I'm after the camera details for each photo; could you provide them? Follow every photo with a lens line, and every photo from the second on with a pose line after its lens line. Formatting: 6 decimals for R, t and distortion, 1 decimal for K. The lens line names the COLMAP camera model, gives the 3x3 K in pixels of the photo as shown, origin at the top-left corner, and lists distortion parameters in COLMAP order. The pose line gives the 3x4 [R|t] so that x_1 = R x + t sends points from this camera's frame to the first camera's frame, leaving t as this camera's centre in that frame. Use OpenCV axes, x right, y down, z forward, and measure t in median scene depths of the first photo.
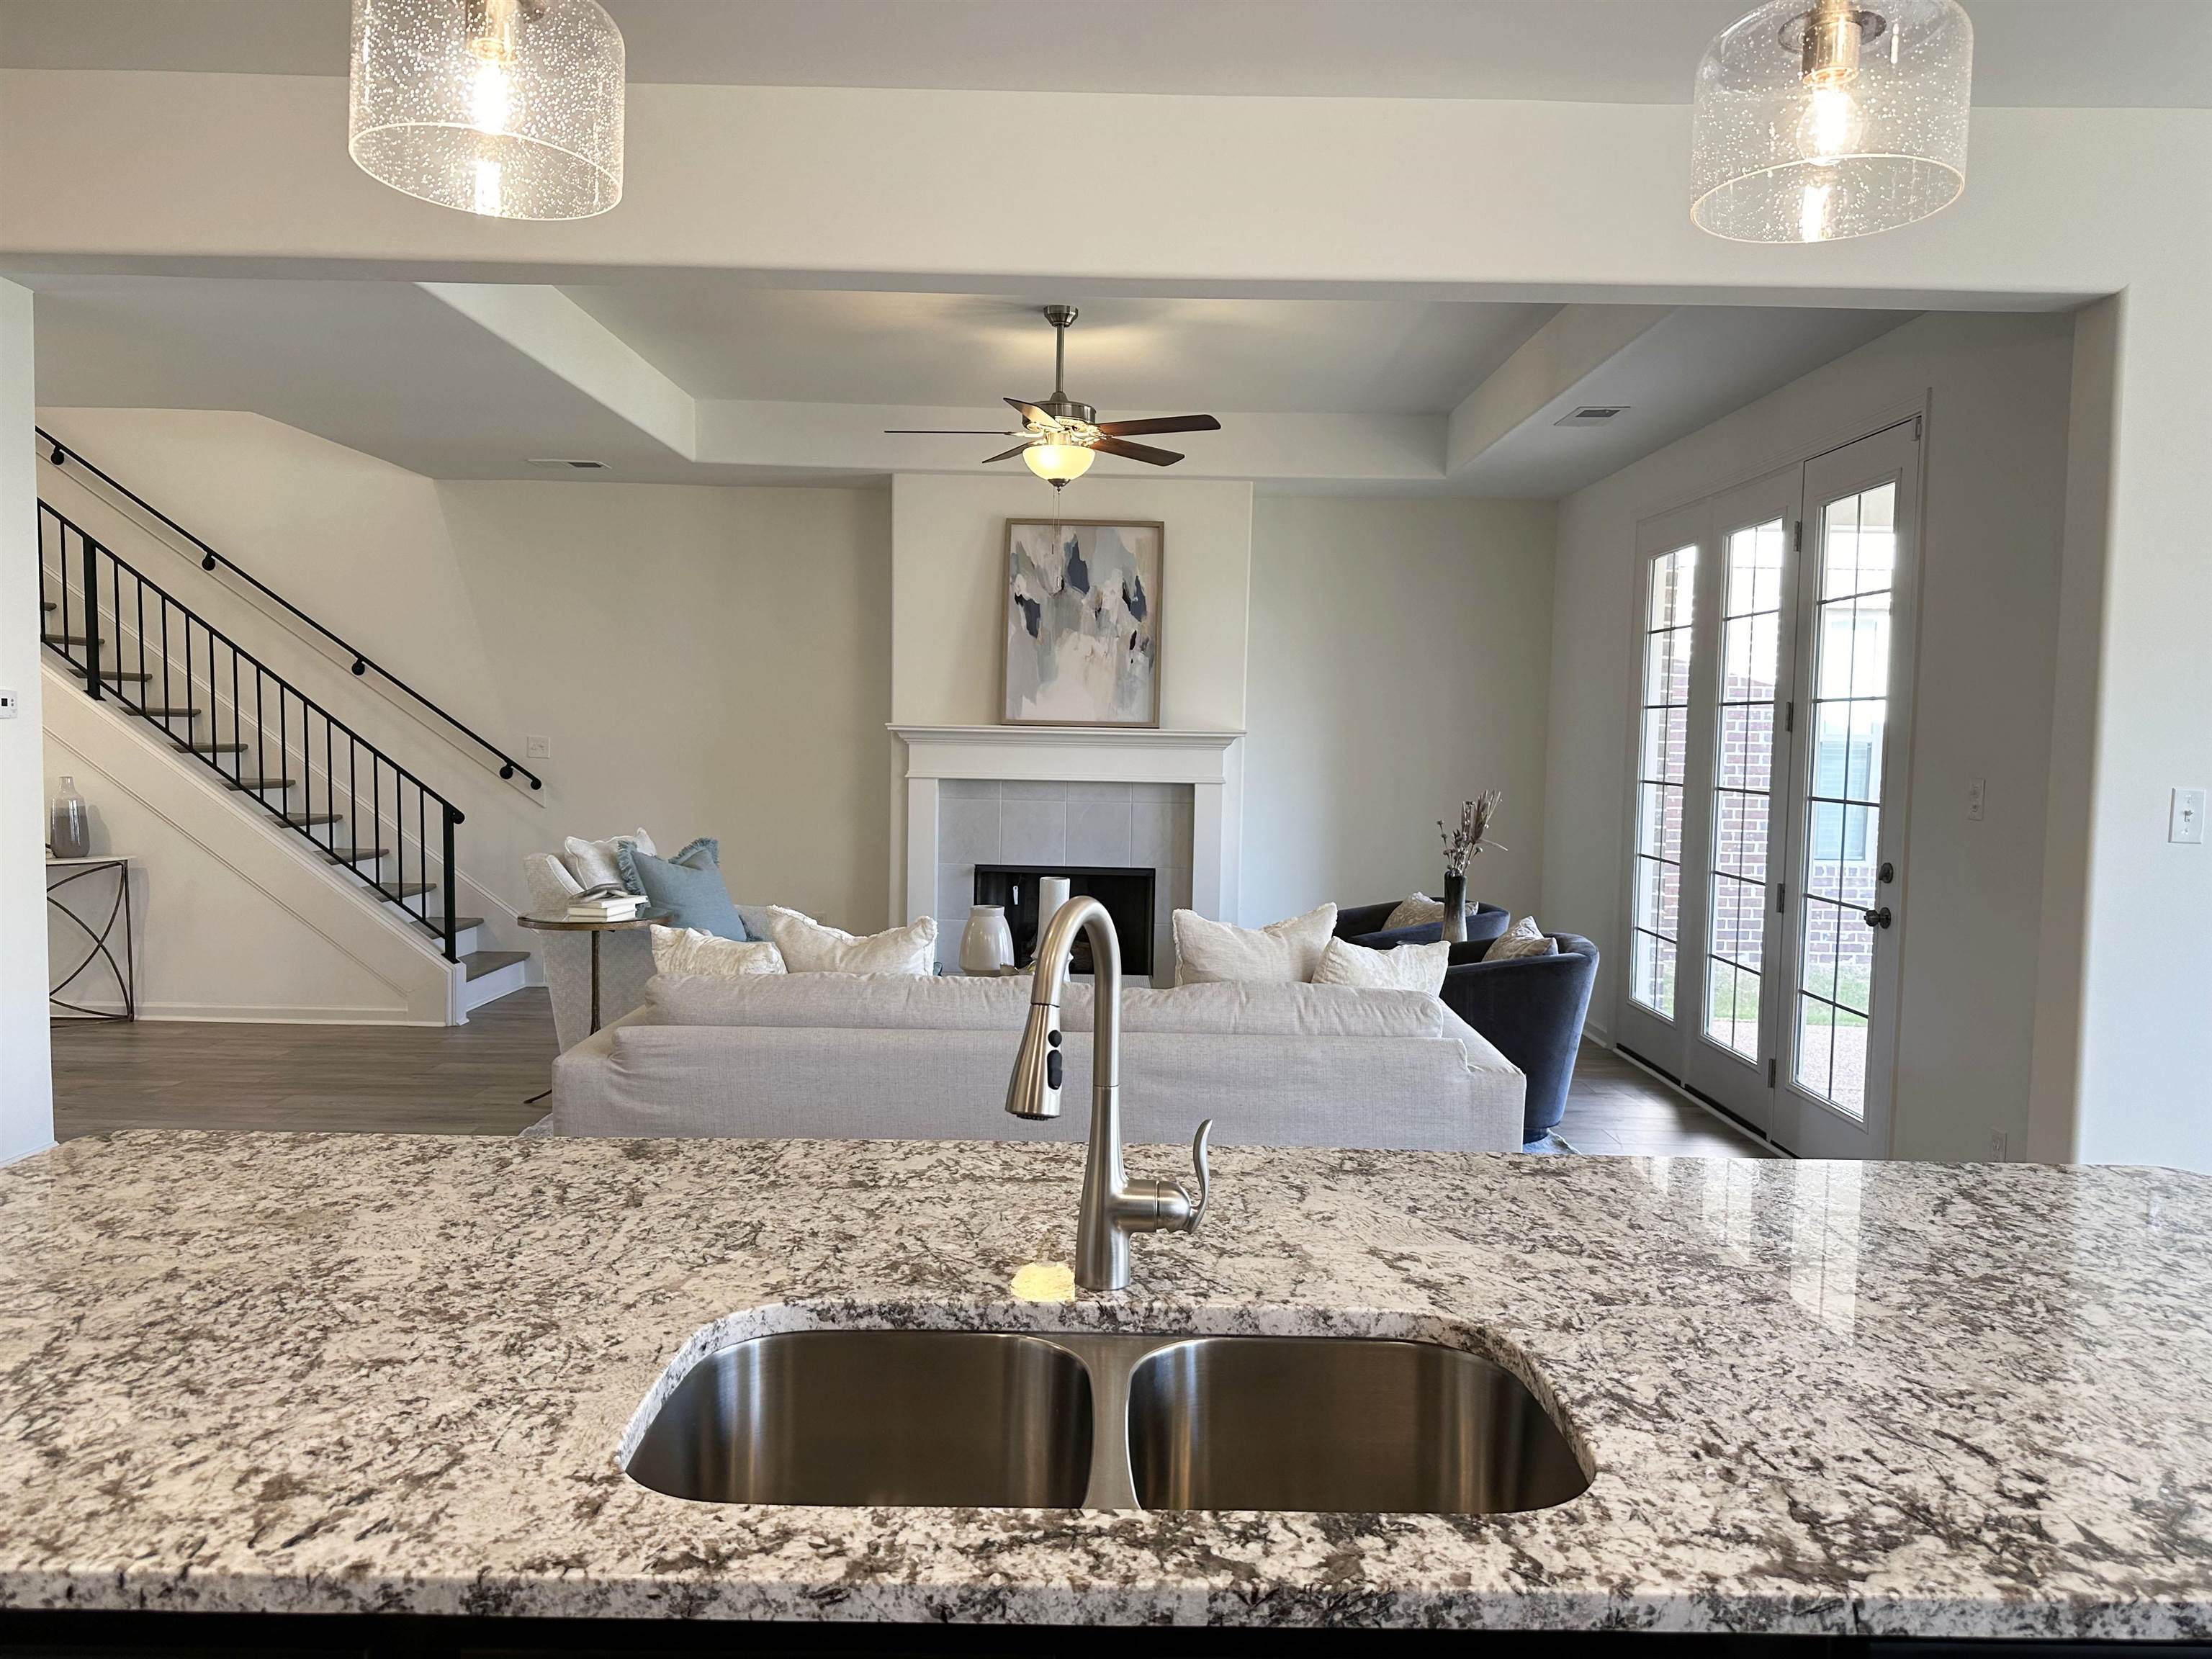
lens RADIAL K [[1545.3, 0, 1102.1], [0, 1545.3, 843.2], [0, 0, 1]] dist [0.012262, -0.011526]
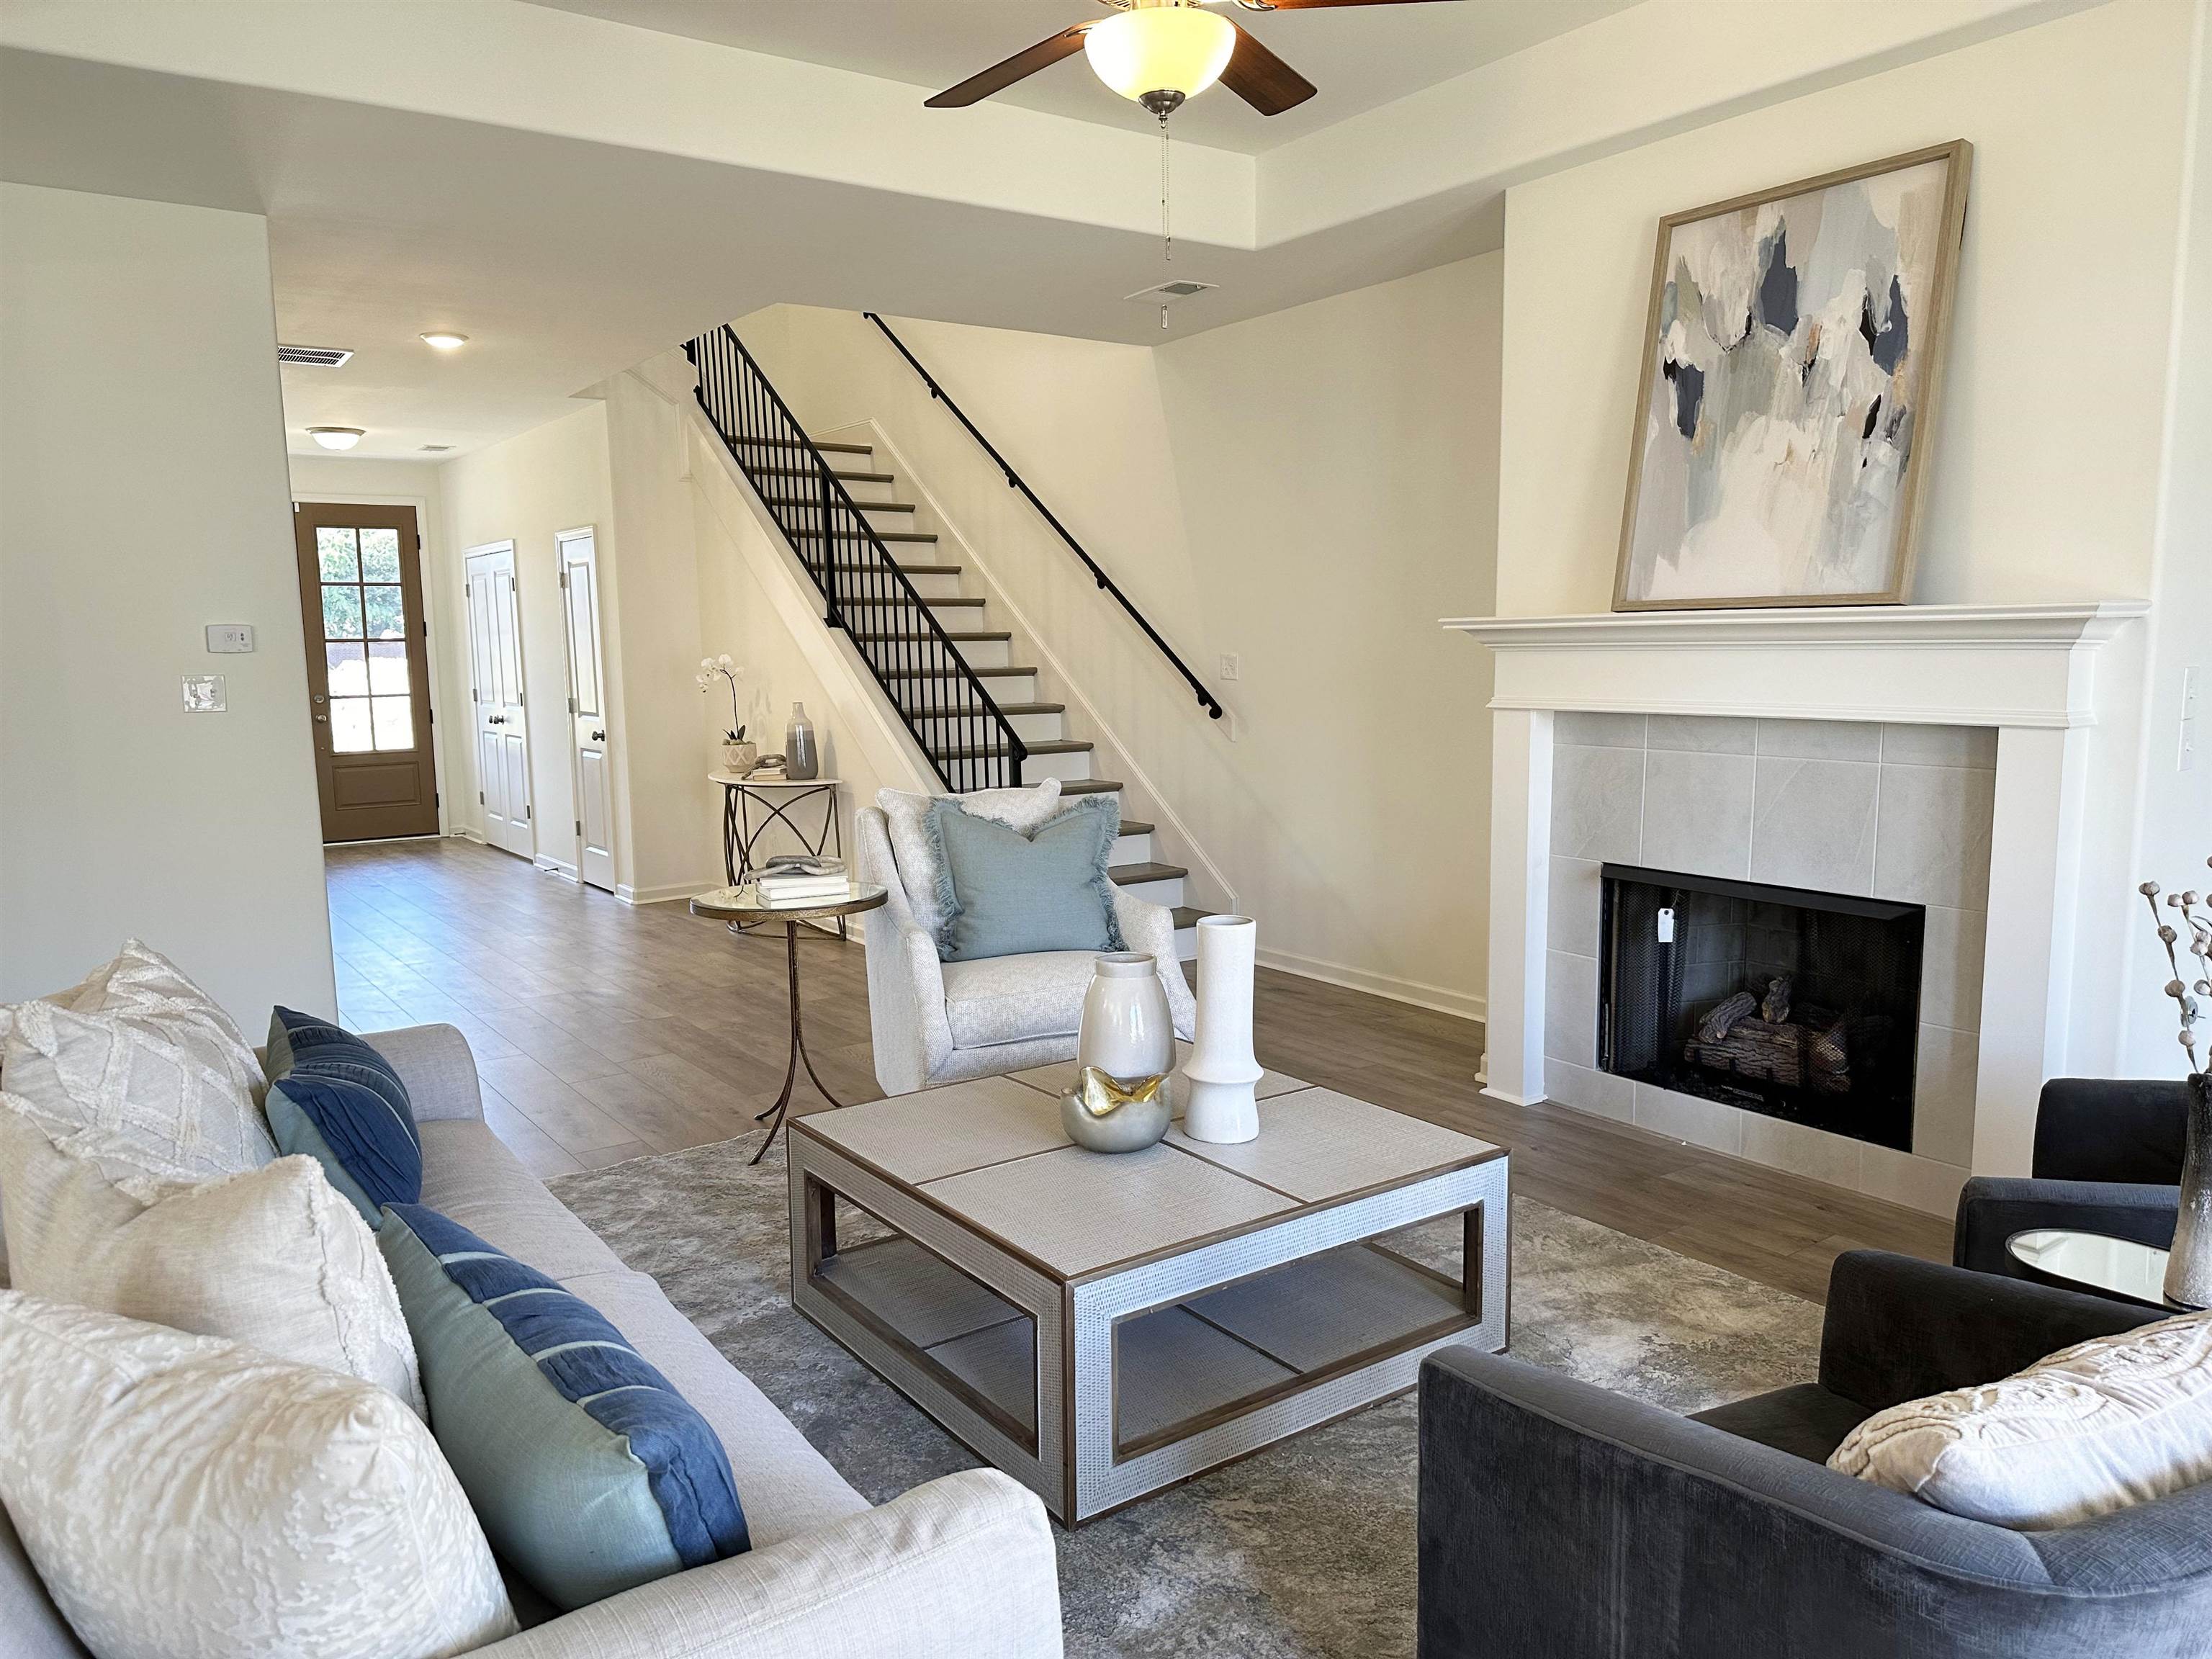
lens RADIAL K [[1545.3, 0, 1112.8], [0, 1545.3, 831.8], [0, 0, 1]] dist [0.012262, -0.011526]
pose [[0.589643, 0.072868, -0.804370, 0.270335], [-0.035427, 0.997297, 0.064375, -0.027955], [0.806886, -0.009462, 0.590631, 0.534158]]
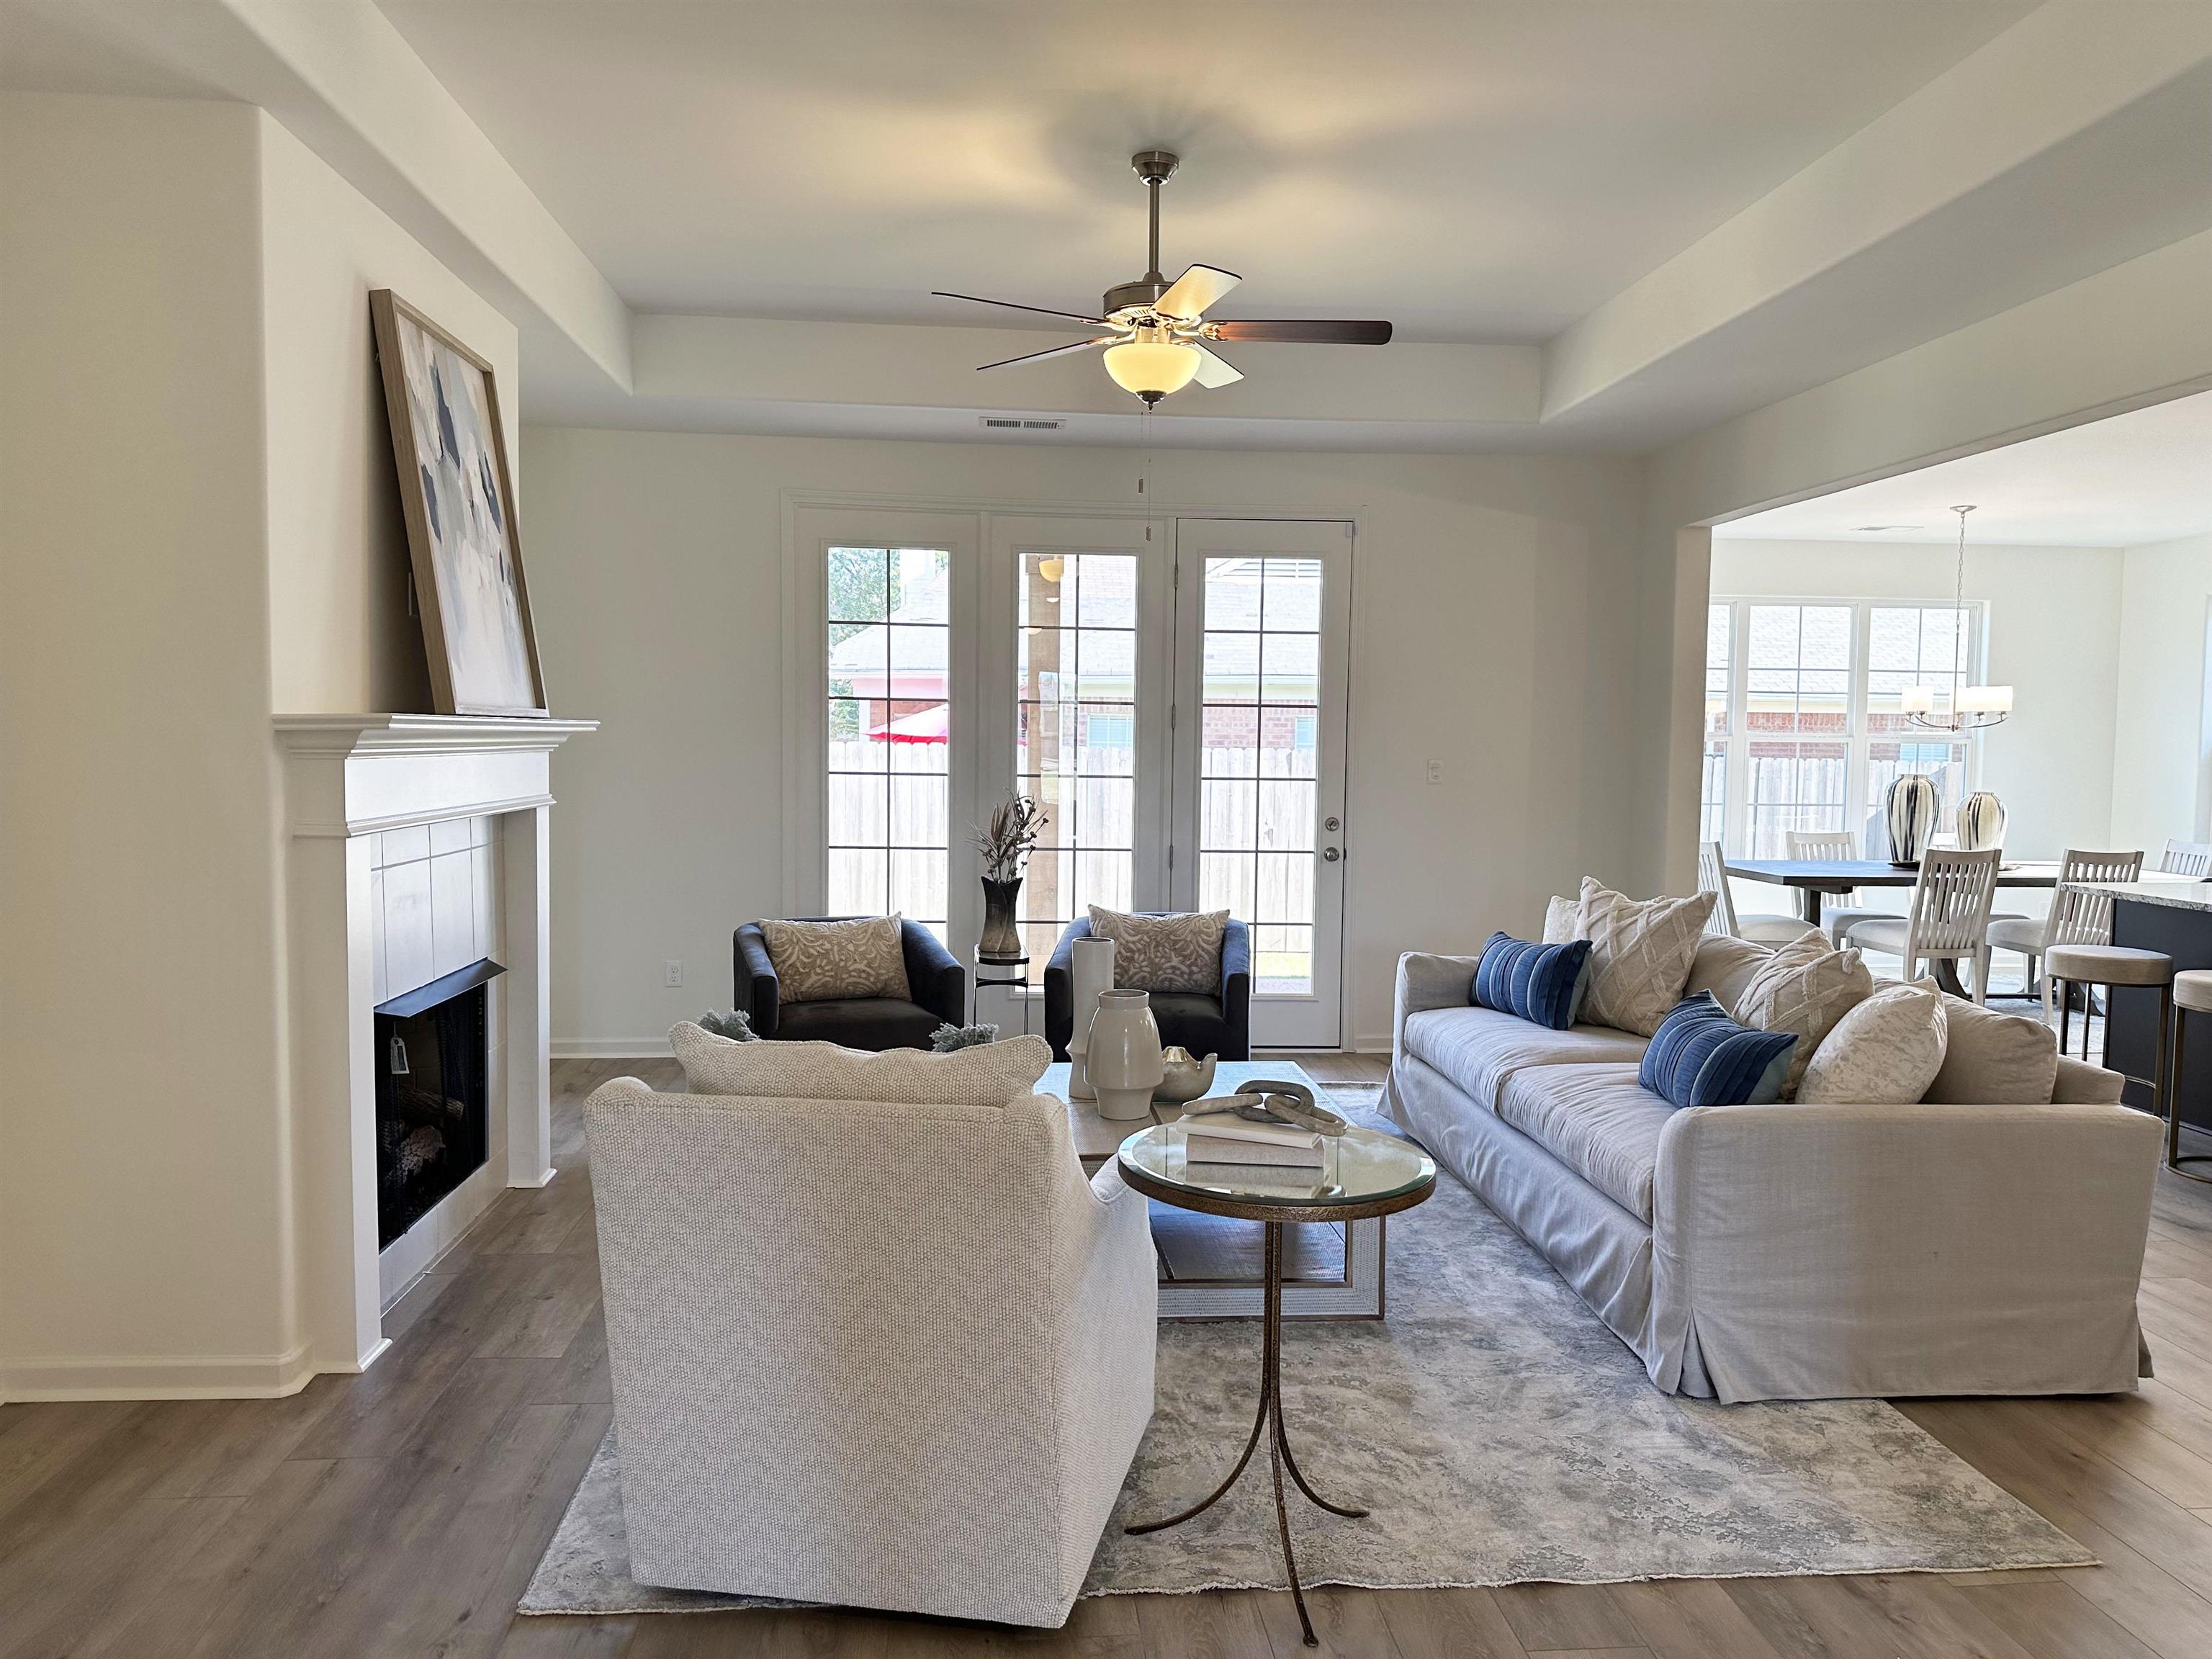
lens RADIAL K [[1545.3, 0, 1098.1], [0, 1545.3, 833.2], [0, 0, 1]] dist [0.012262, -0.011526]
pose [[-0.092226, -0.079620, 0.992550, -0.590579], [0.057029, 0.994739, 0.085095, -0.068553], [-0.994104, 0.064452, -0.087200, 0.841077]]
